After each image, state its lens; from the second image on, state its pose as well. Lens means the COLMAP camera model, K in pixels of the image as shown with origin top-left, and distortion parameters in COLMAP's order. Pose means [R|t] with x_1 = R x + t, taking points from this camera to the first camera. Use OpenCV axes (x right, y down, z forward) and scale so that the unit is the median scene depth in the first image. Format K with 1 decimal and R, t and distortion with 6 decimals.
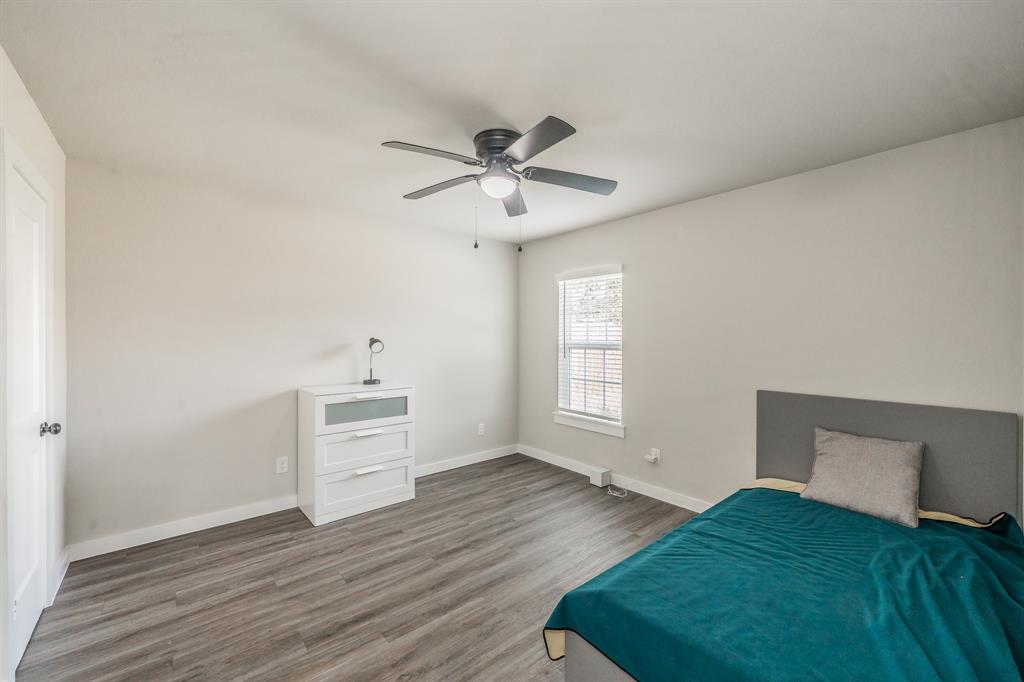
lens RADIAL K [[406.0, 0, 495.8], [0, 406.0, 337.6], [0, 0, 1]] dist [0.000205, -0.000035]
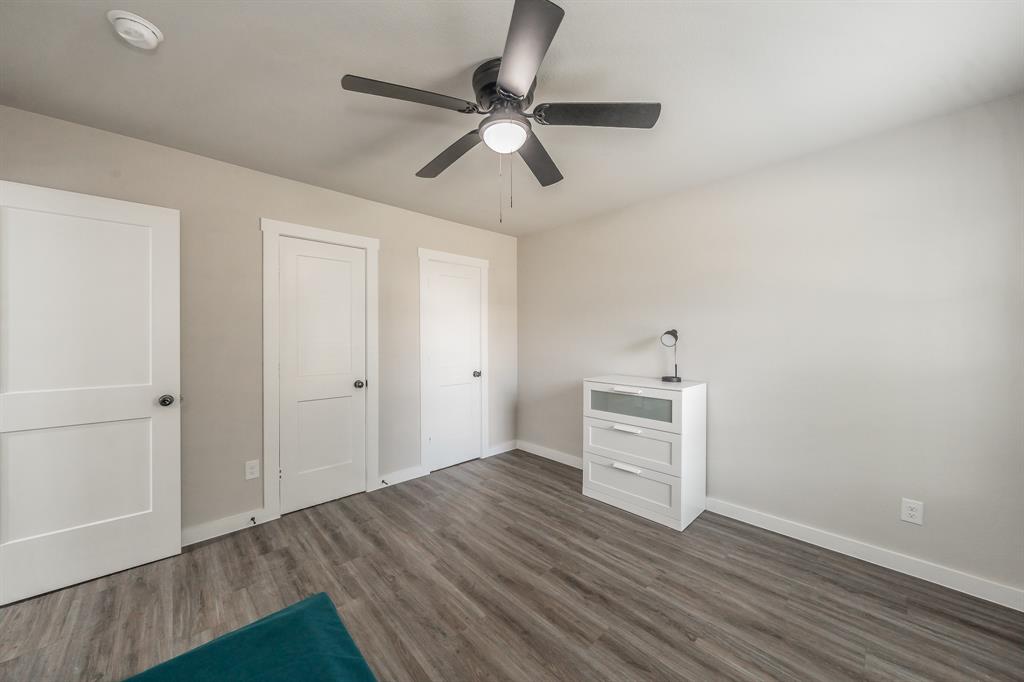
lens RADIAL K [[362.2, 0, 520.9], [0, 362.2, 335.4], [0, 0, 1]] dist [-0.003212, -0.000041]
pose [[0.075451, -0.006065, -0.997131, 0.591644], [0.000307, 0.999982, -0.006059, 0.022741], [0.997149, 0.000151, 0.075451, 0.784380]]
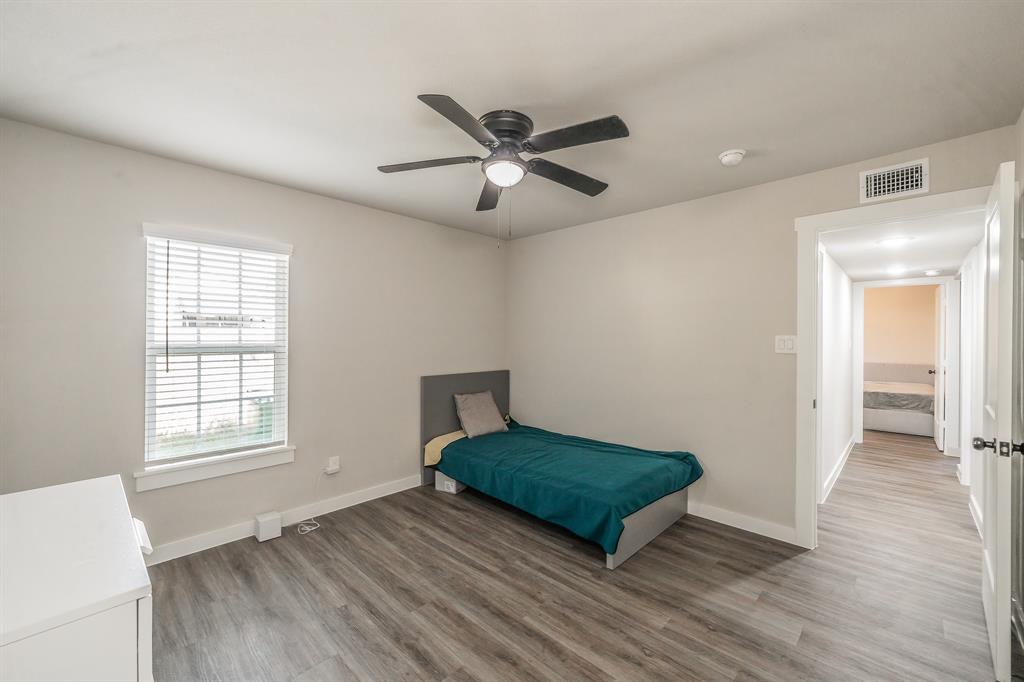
lens RADIAL K [[411.3, 0, 531.9], [0, 411.3, 338.0], [0, 0, 1]] dist [0.010352, -0.000023]
pose [[-0.139500, -0.007986, 0.990190, -0.746918], [-0.002479, 0.999967, 0.007715, -0.007128], [-0.990219, -0.001378, -0.139516, 0.858615]]
